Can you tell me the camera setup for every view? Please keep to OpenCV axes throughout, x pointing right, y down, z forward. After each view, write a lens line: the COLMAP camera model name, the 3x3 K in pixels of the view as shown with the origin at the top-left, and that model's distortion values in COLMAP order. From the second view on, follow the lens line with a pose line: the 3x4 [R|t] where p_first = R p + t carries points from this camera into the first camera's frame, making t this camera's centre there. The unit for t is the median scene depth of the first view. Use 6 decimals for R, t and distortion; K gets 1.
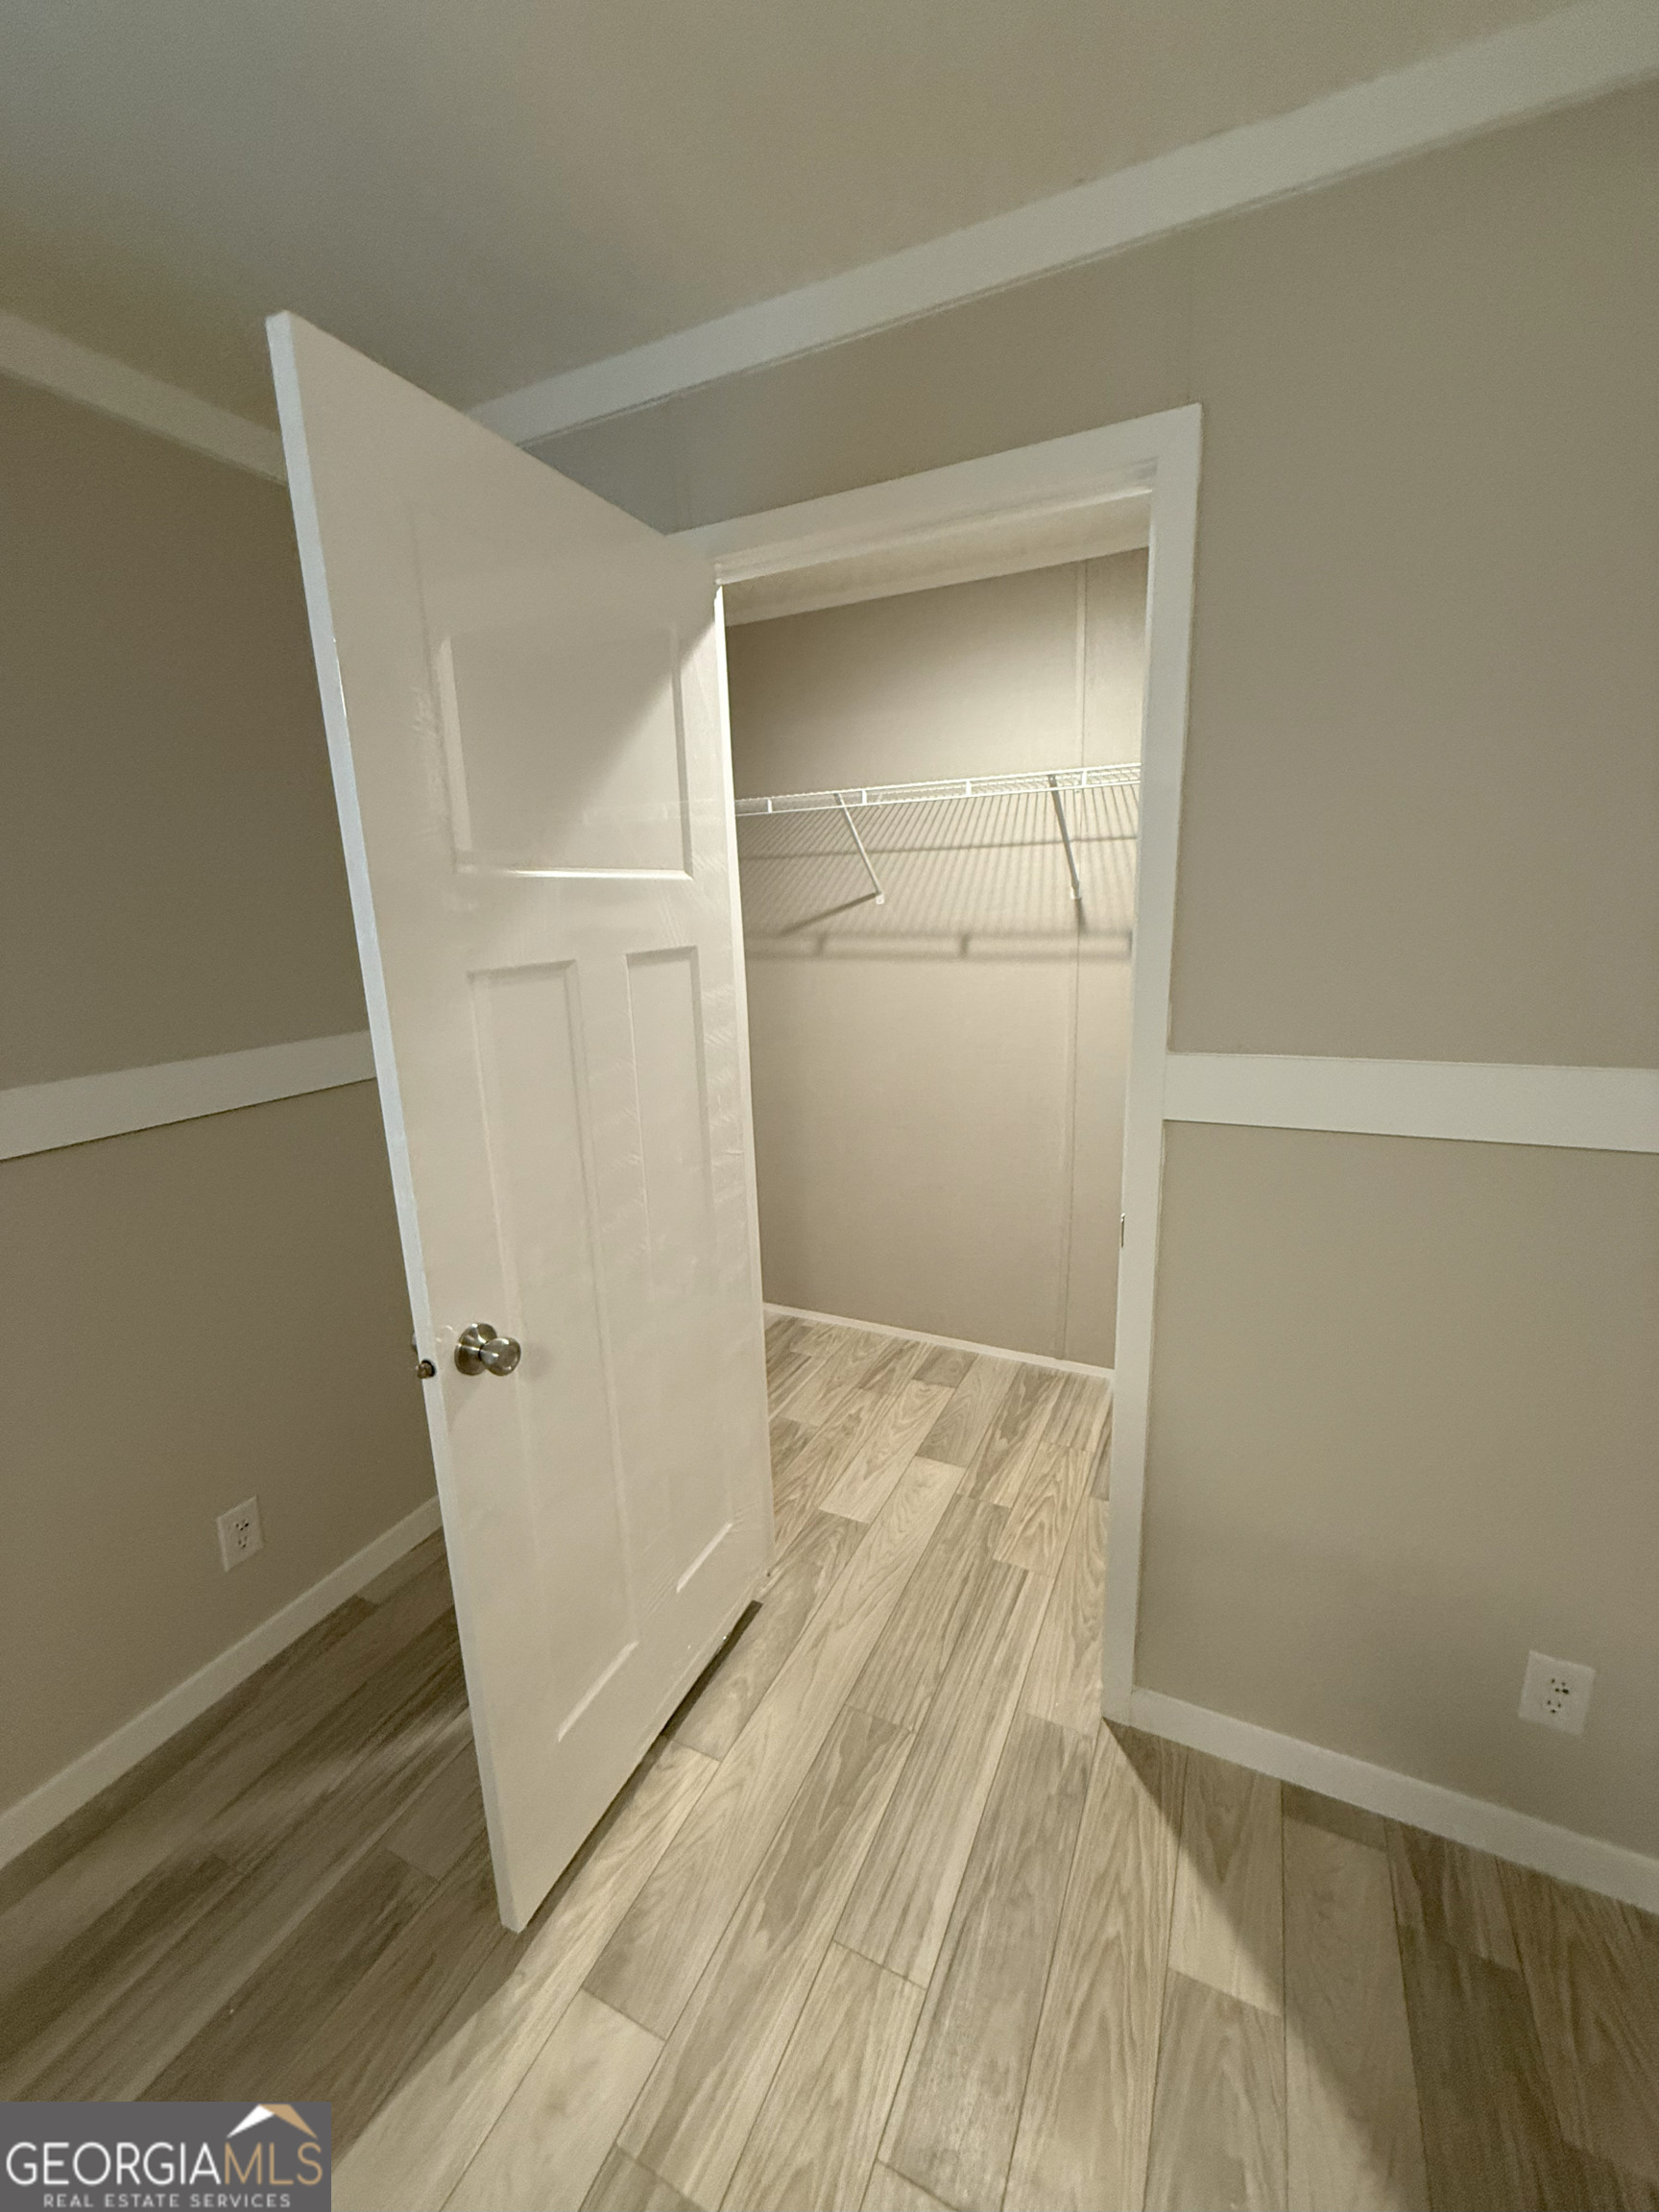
lens RADIAL K [[881.2, 0, 832.3], [0, 881.2, 1101.4], [0, 0, 1]] dist [-0.000595, -0.000529]
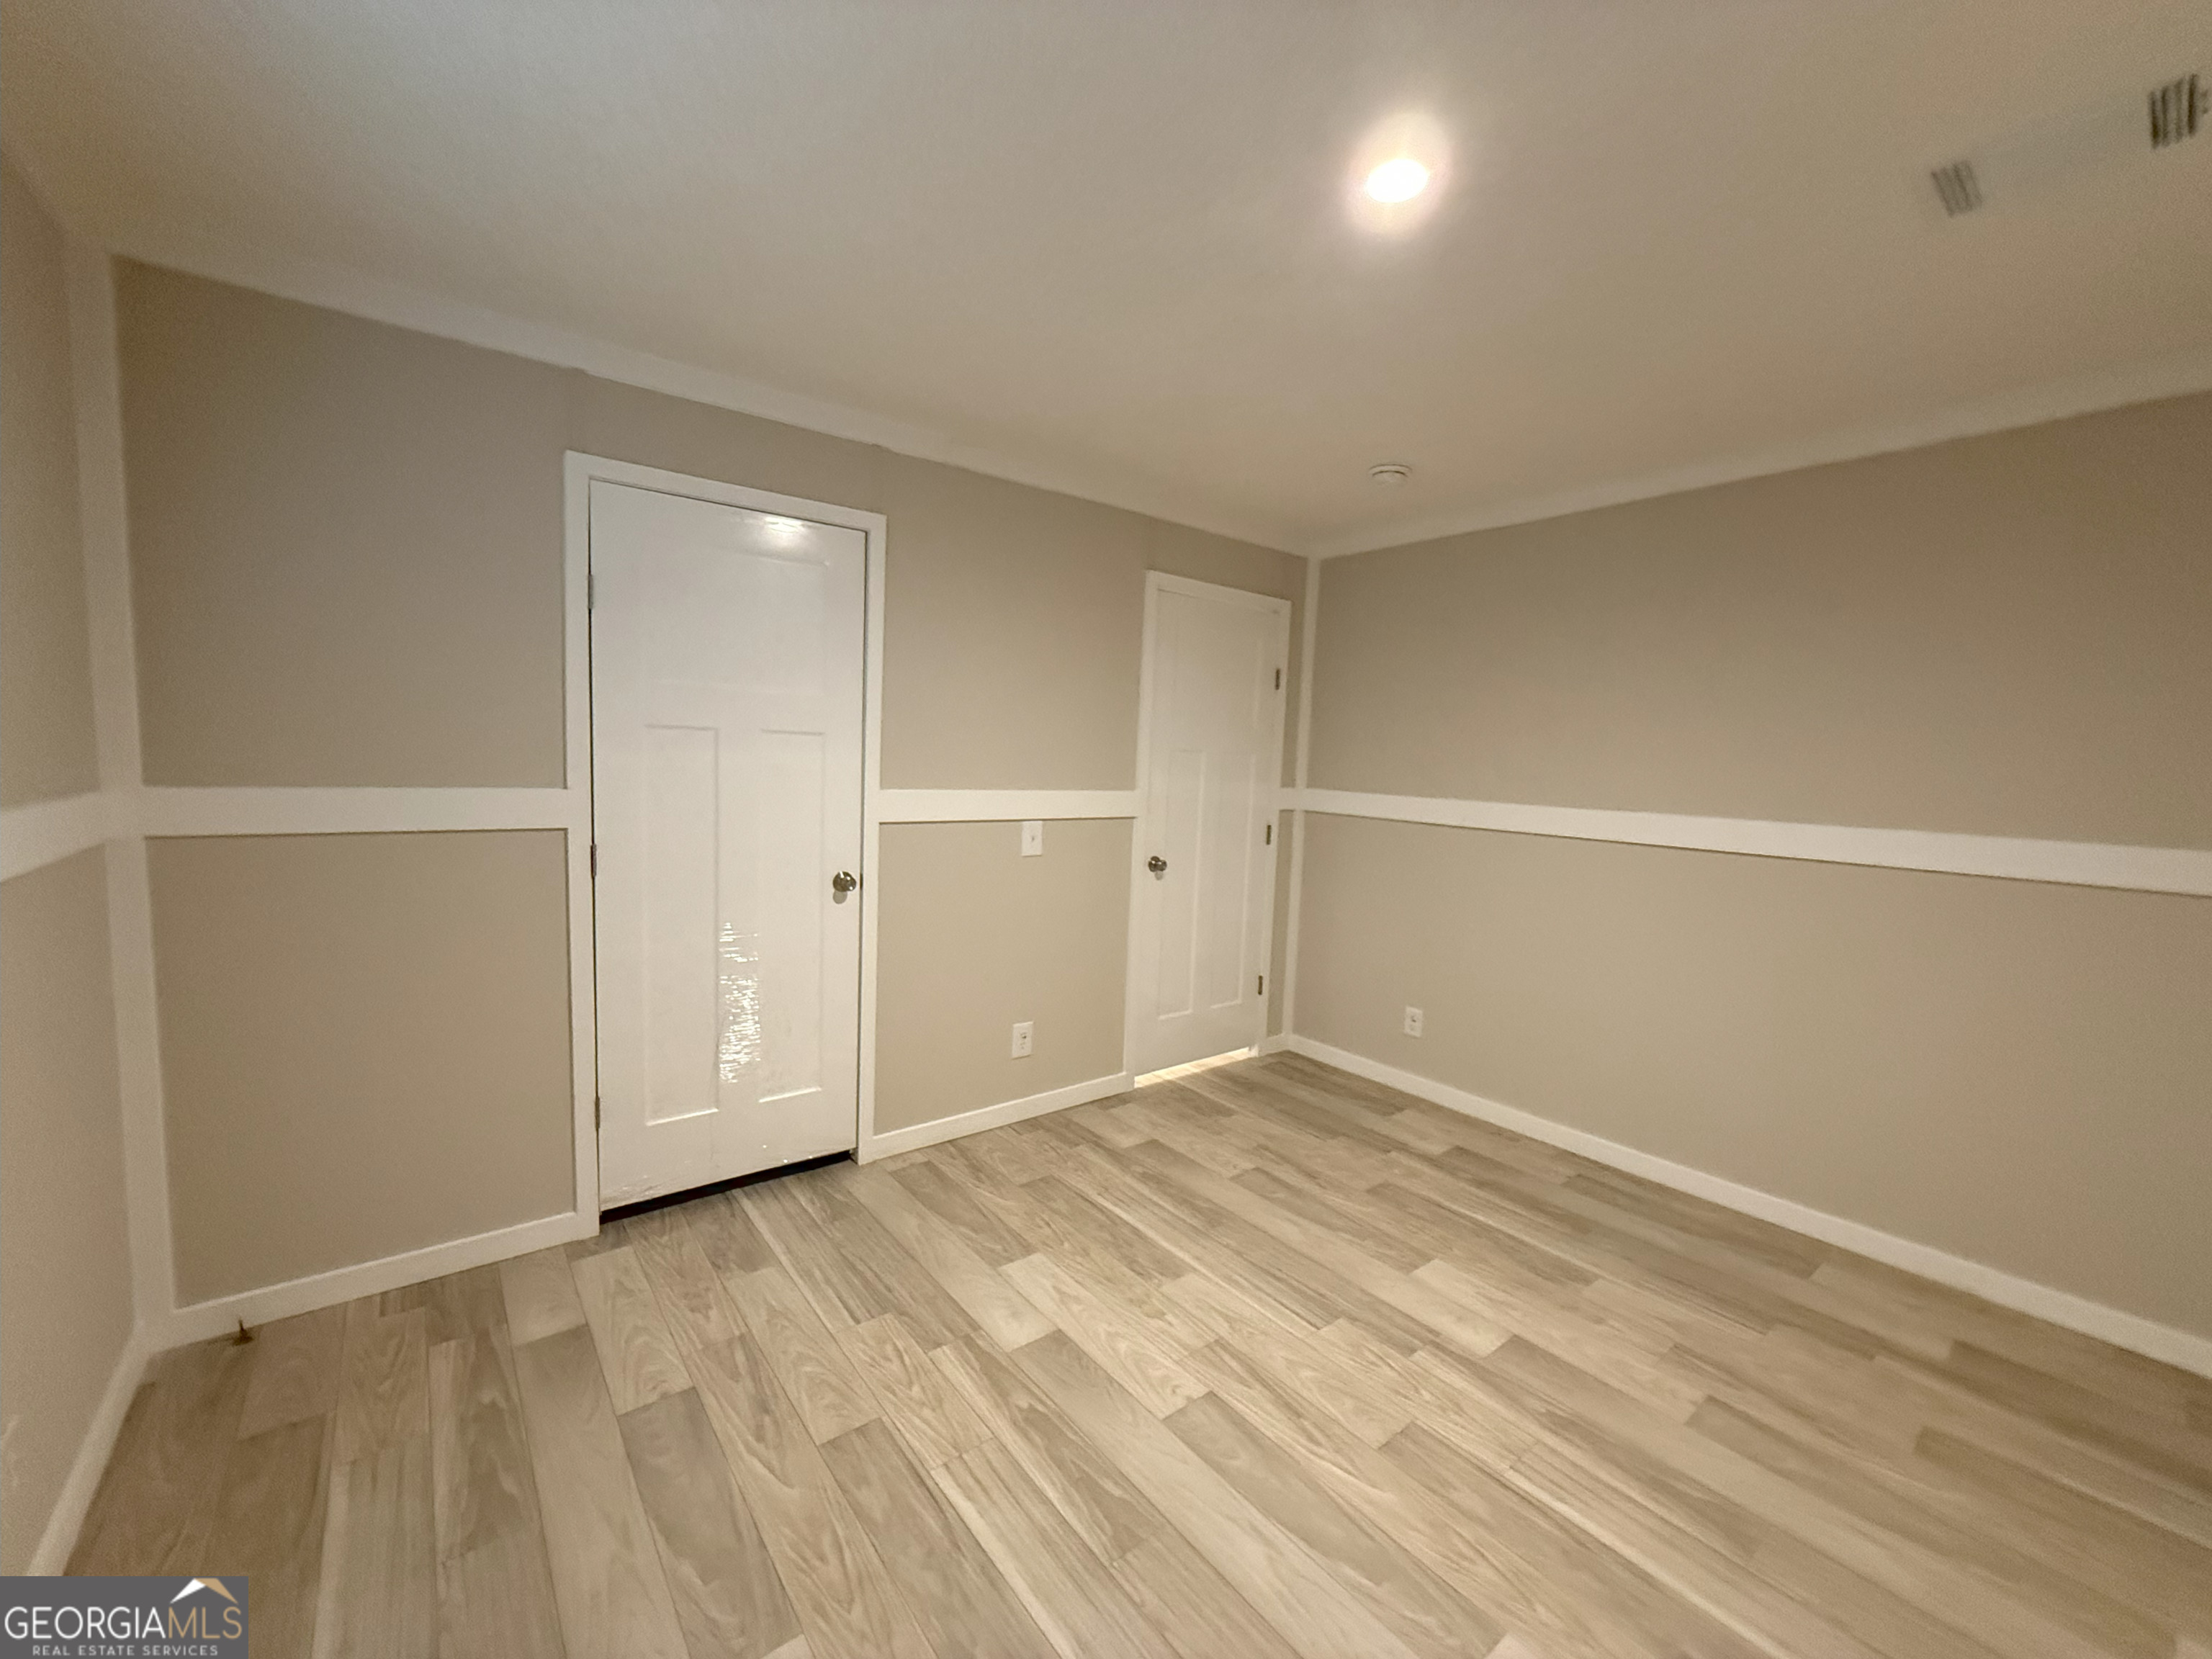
lens RADIAL K [[881.2, 0, 1116.0], [0, 881.2, 851.3], [0, 0, 1]] dist [-0.000595, -0.000529]
pose [[-0.431475, 0.112560, -0.895075, 1.326250], [-0.216609, 0.950233, 0.223914, -0.230507], [0.875734, 0.290495, -0.385620, 1.108445]]
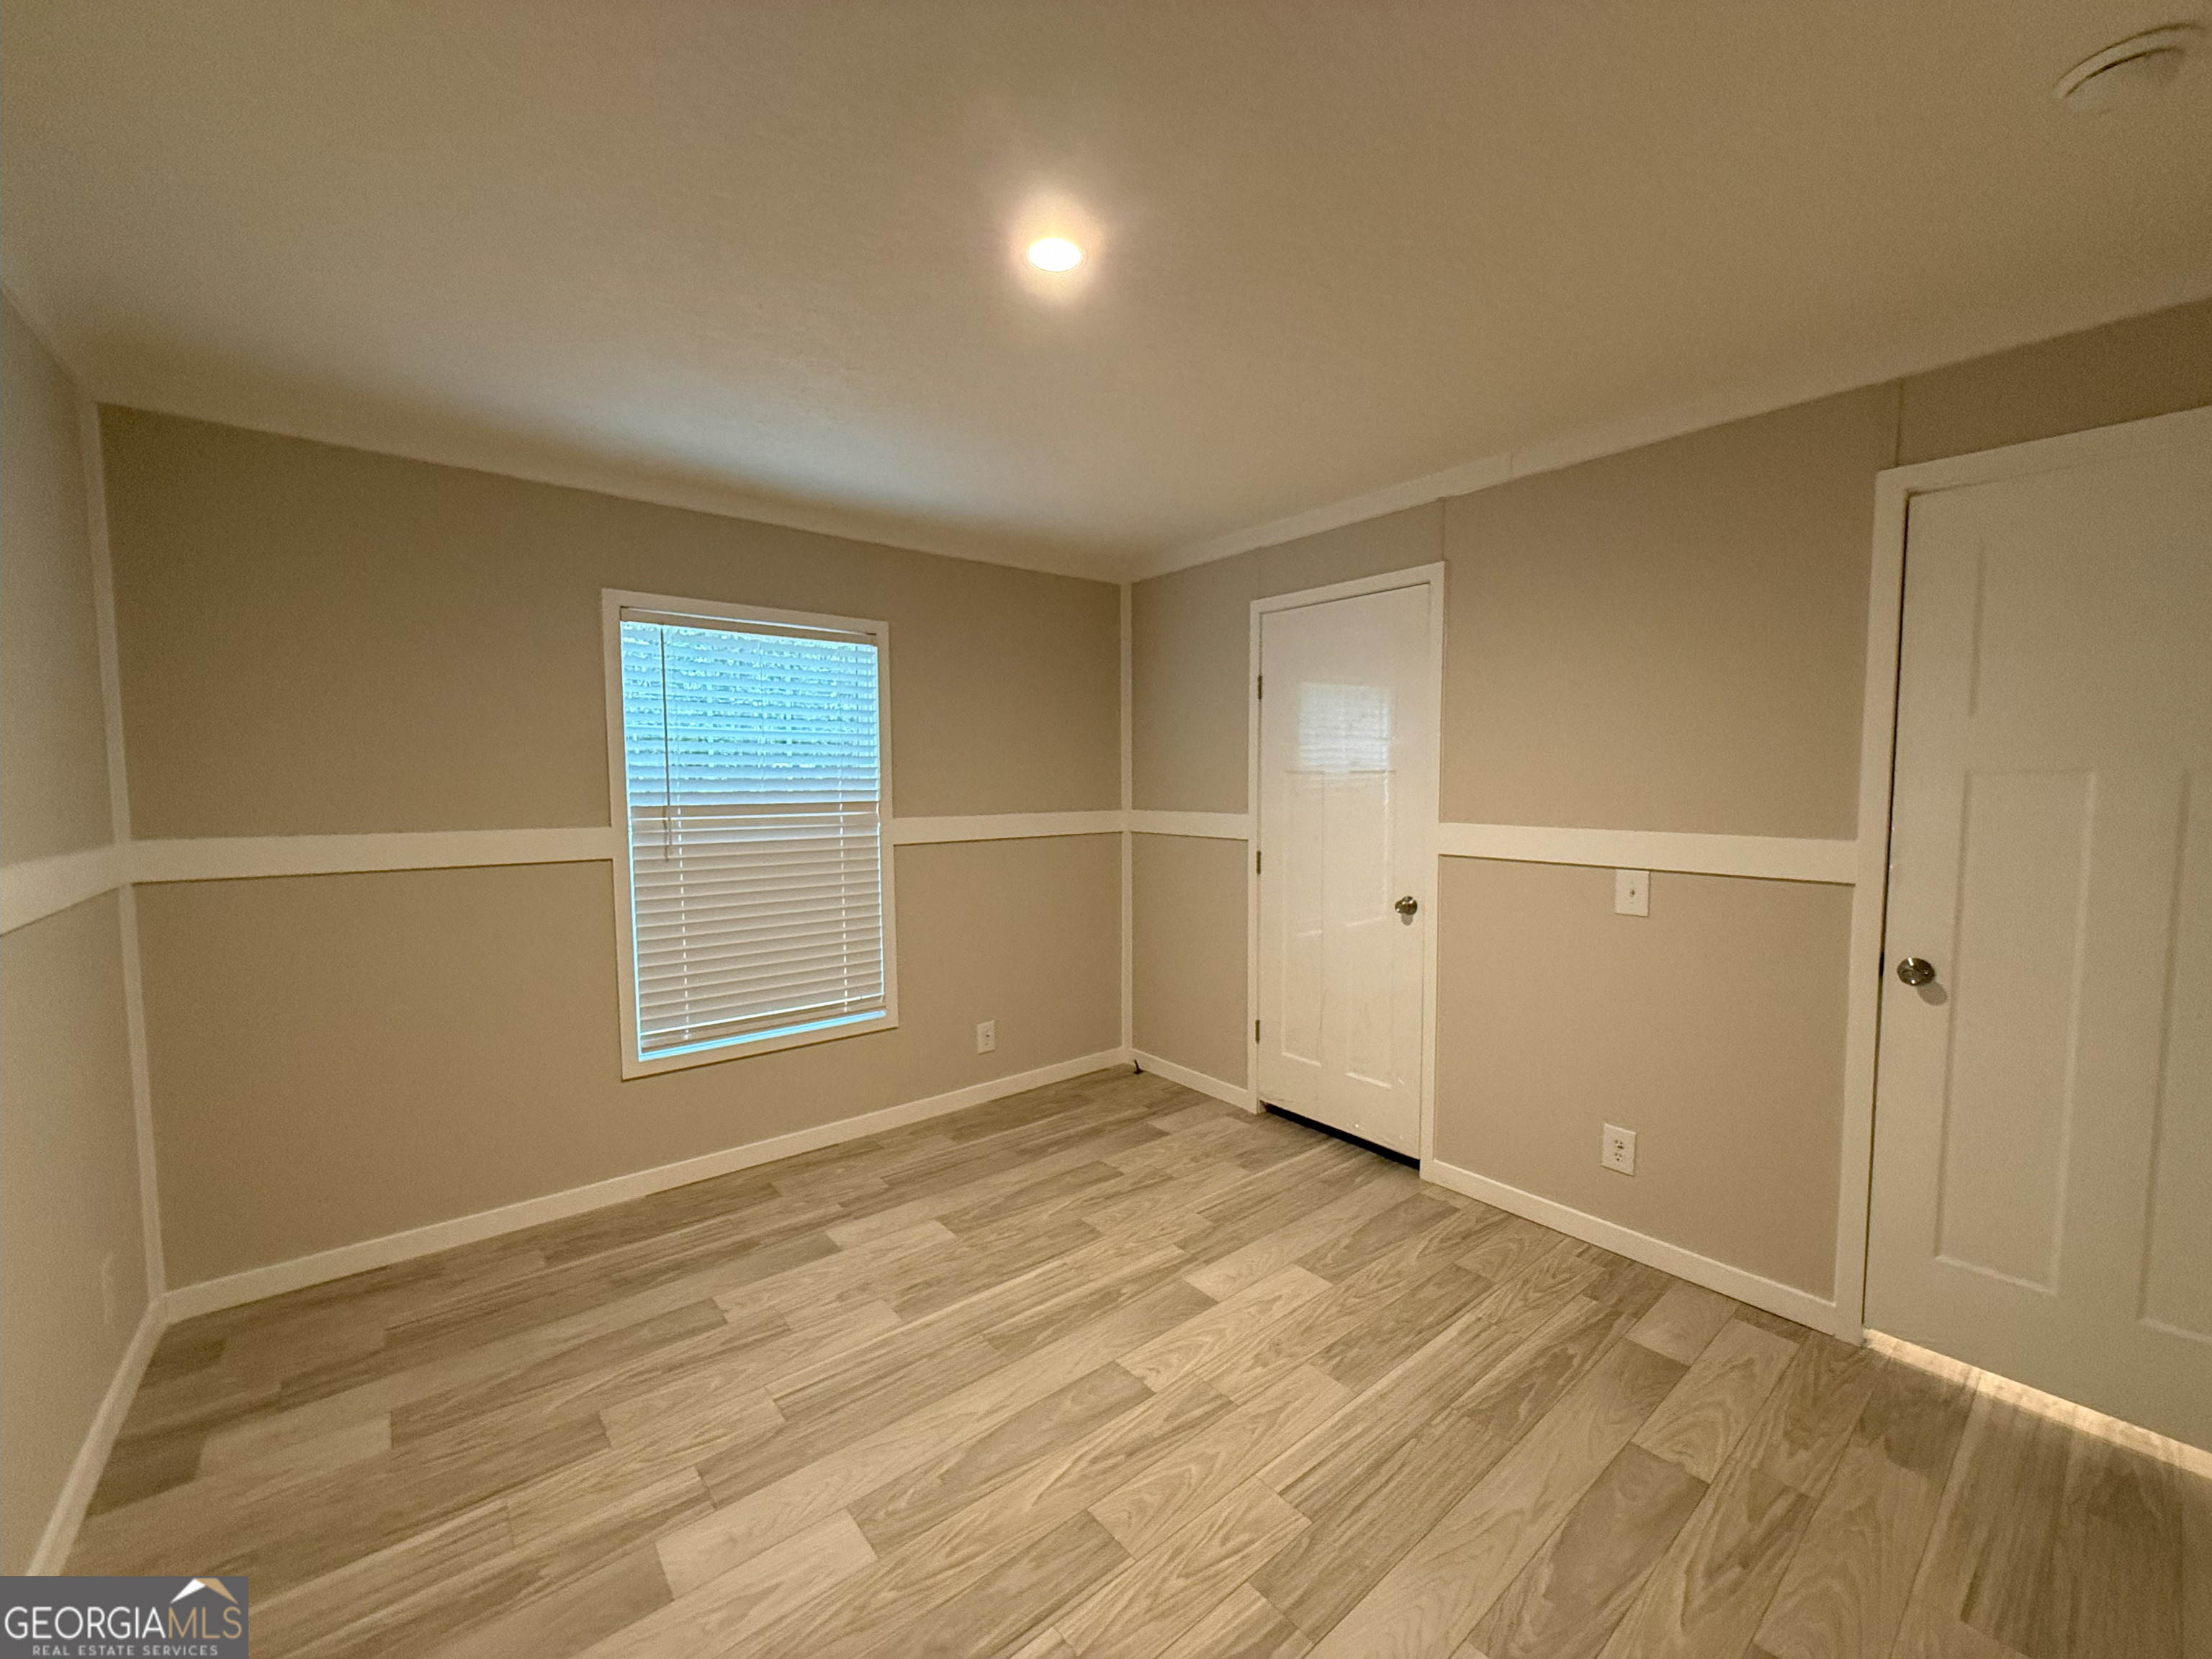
lens RADIAL K [[881.2, 0, 1106.4], [0, 881.2, 859.5], [0, 0, 1]] dist [-0.000595, -0.000529]
pose [[-0.907249, -0.006987, 0.420537, 0.016604], [0.121130, 0.953158, 0.277158, -0.348805], [-0.402775, 0.302391, -0.863905, 1.753944]]
